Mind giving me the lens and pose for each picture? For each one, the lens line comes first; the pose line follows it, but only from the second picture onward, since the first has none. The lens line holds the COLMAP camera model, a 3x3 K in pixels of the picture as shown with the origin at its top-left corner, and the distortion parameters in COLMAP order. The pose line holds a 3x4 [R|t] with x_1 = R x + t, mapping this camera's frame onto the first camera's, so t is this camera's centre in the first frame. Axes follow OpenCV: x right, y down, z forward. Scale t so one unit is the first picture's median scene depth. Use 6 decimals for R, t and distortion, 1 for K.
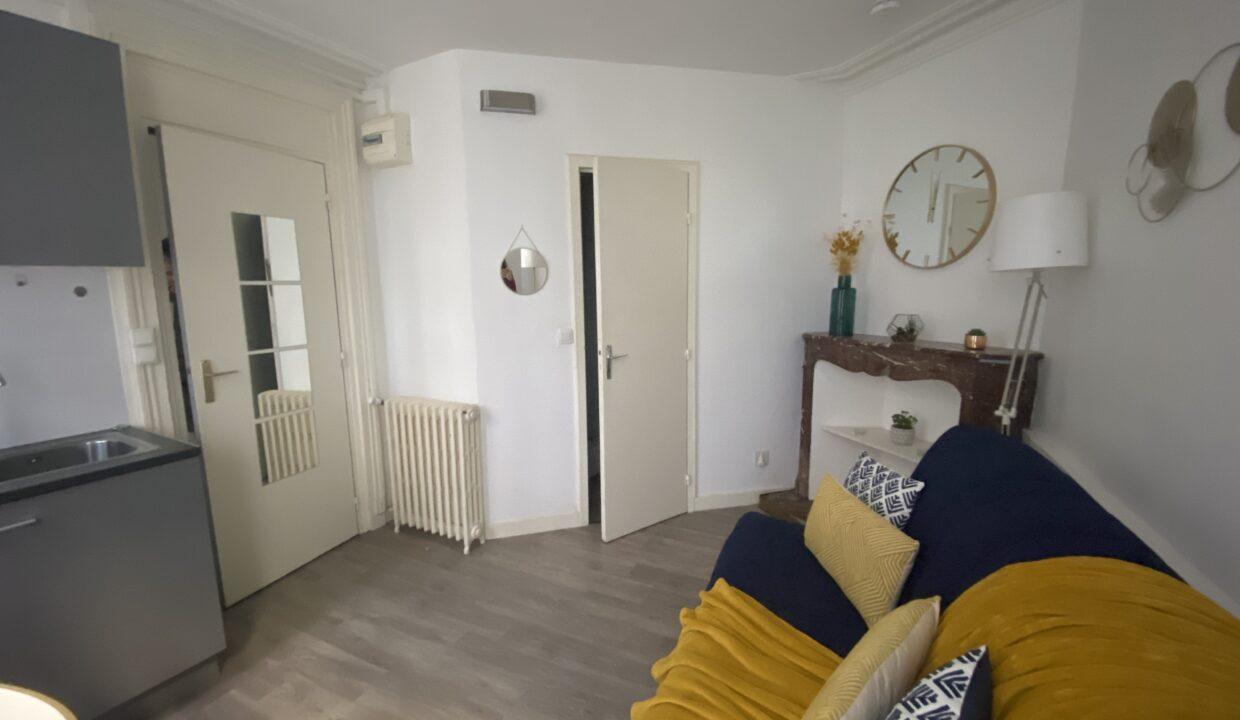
lens RADIAL K [[507.1, 0, 621.3], [0, 507.1, 369.4], [0, 0, 1]] dist [0.018798, -0.019751]
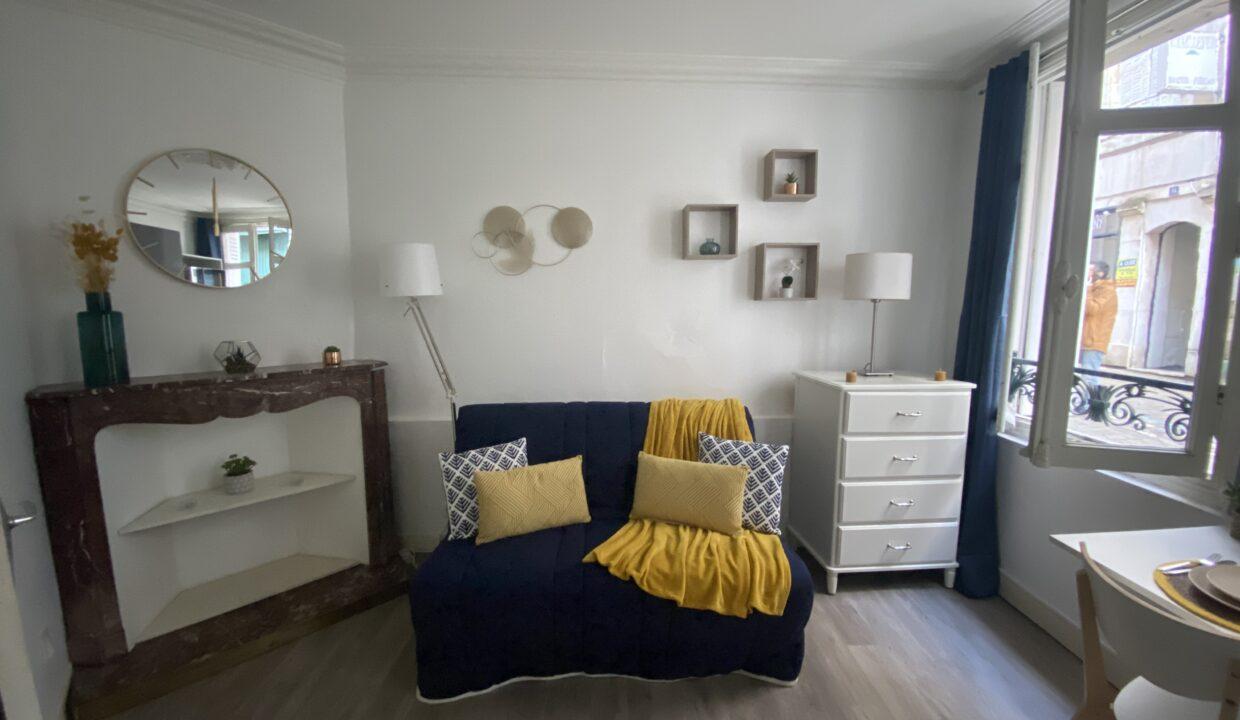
lens RADIAL K [[493.0, 0, 619.3], [0, 493.0, 356.0], [0, 0, 1]] dist [0.032534, -0.034281]
pose [[-0.441298, -0.078418, 0.893928, -0.449239], [0.149078, 0.975925, 0.159205, -0.114394], [-0.884891, 0.203522, -0.418983, 0.754965]]
